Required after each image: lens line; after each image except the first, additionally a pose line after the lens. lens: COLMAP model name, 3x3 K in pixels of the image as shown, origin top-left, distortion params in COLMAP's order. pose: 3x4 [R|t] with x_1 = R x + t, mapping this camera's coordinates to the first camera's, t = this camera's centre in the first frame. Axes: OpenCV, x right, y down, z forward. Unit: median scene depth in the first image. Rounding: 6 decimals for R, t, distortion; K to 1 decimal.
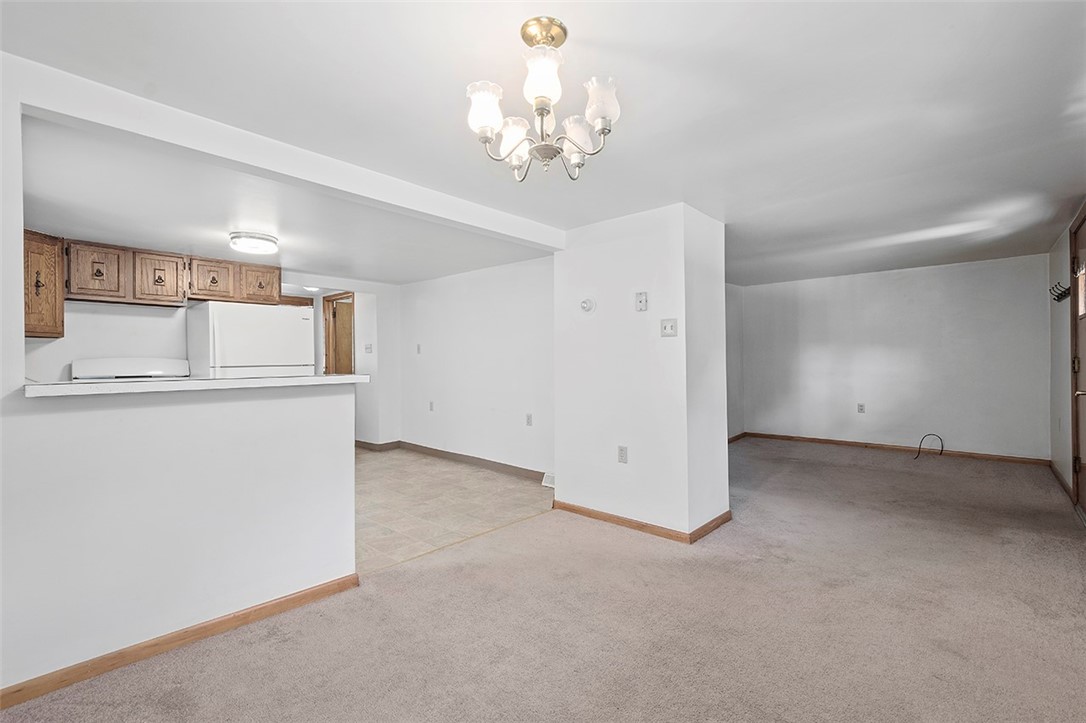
lens RADIAL K [[474.1, 0, 550.0], [0, 474.1, 364.0], [0, 0, 1]] dist [0.022139, -0.006977]
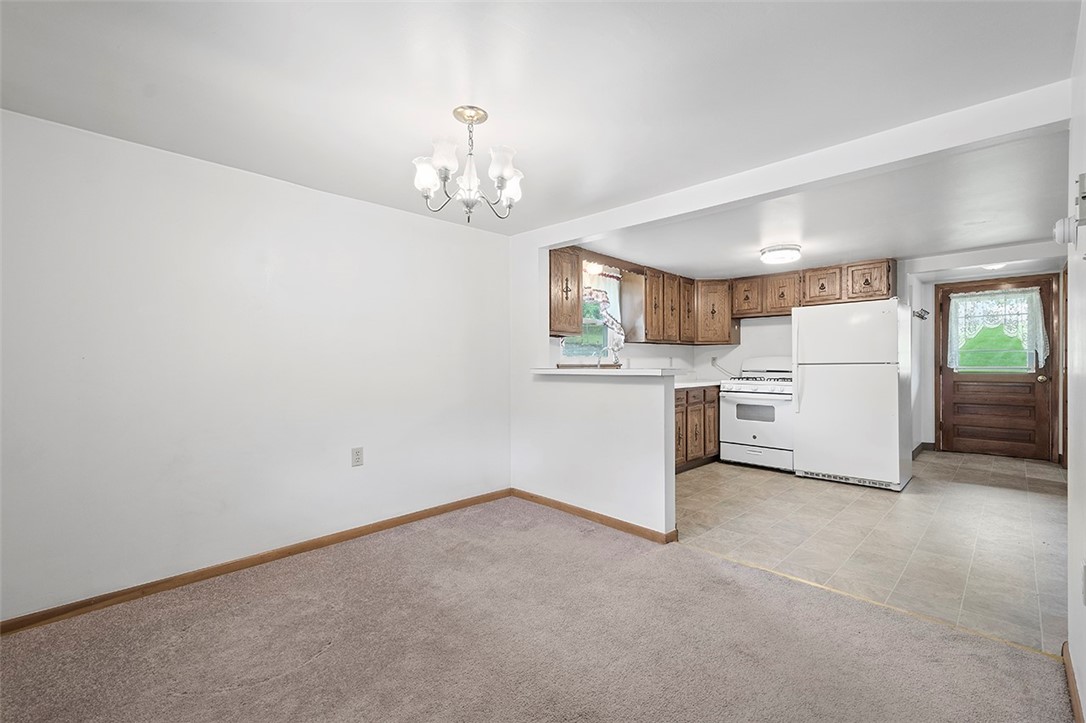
lens RADIAL K [[474.1, 0, 550.0], [0, 474.1, 364.0], [0, 0, 1]] dist [0.022139, -0.006977]
pose [[-0.032077, 0.012083, -0.999412, 0.499049], [0.000704, 0.999927, 0.012067, -0.008945], [0.999485, -0.000317, -0.032084, 0.453441]]
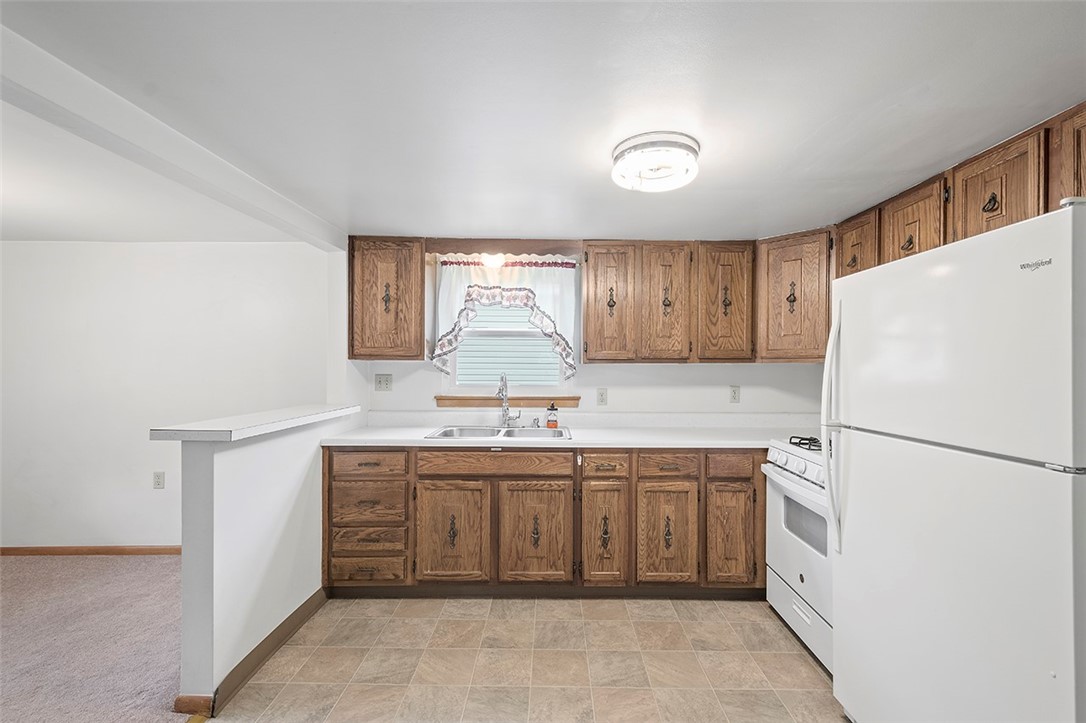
lens RADIAL K [[474.1, 0, 550.0], [0, 474.1, 364.0], [0, 0, 1]] dist [0.022139, -0.006977]
pose [[-0.743720, 0.001805, -0.668489, -0.204462], [0.001408, 0.999998, 0.001134, -0.052107], [0.668490, -0.000098, -0.743721, 1.192818]]
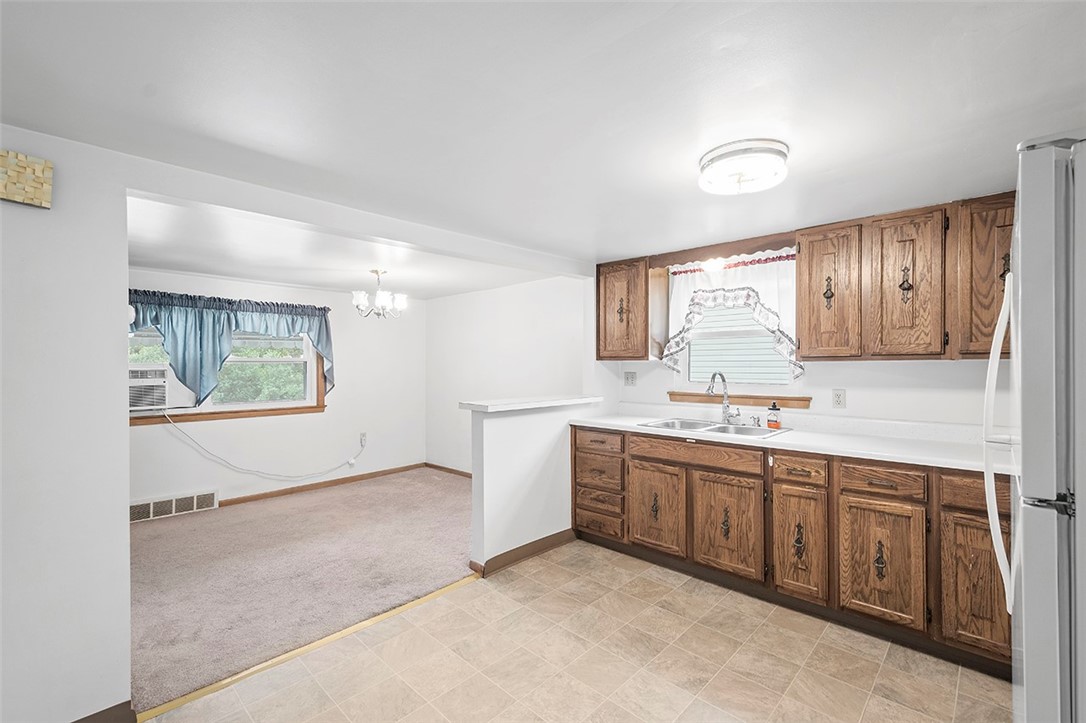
lens RADIAL K [[474.1, 0, 550.0], [0, 474.1, 364.0], [0, 0, 1]] dist [0.022139, -0.006977]
pose [[-0.999654, 0.010371, 0.024154, -0.399156], [0.010321, 0.999944, -0.002196, -0.050618], [-0.024175, -0.001946, -0.999706, 1.389275]]
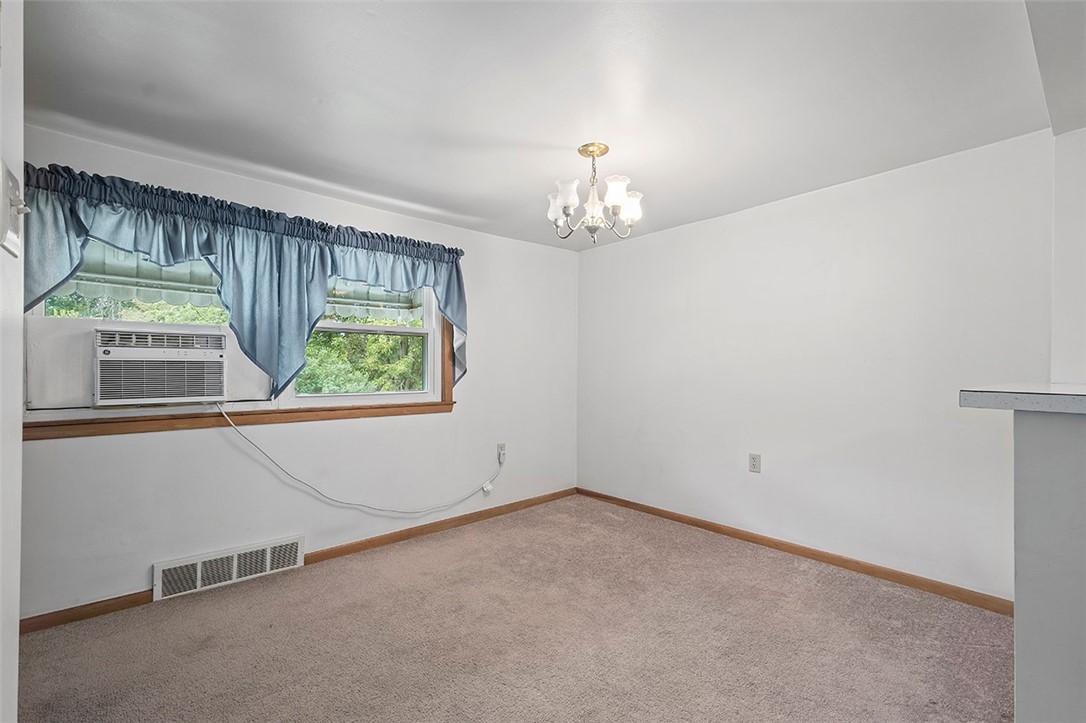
lens RADIAL K [[474.1, 0, 550.0], [0, 474.1, 364.0], [0, 0, 1]] dist [0.022139, -0.006977]
pose [[-0.993781, 0.006398, 0.111171, -0.013249], [0.005458, 0.999947, -0.008754, -0.004473], [-0.111221, -0.008093, -0.993763, 0.918811]]
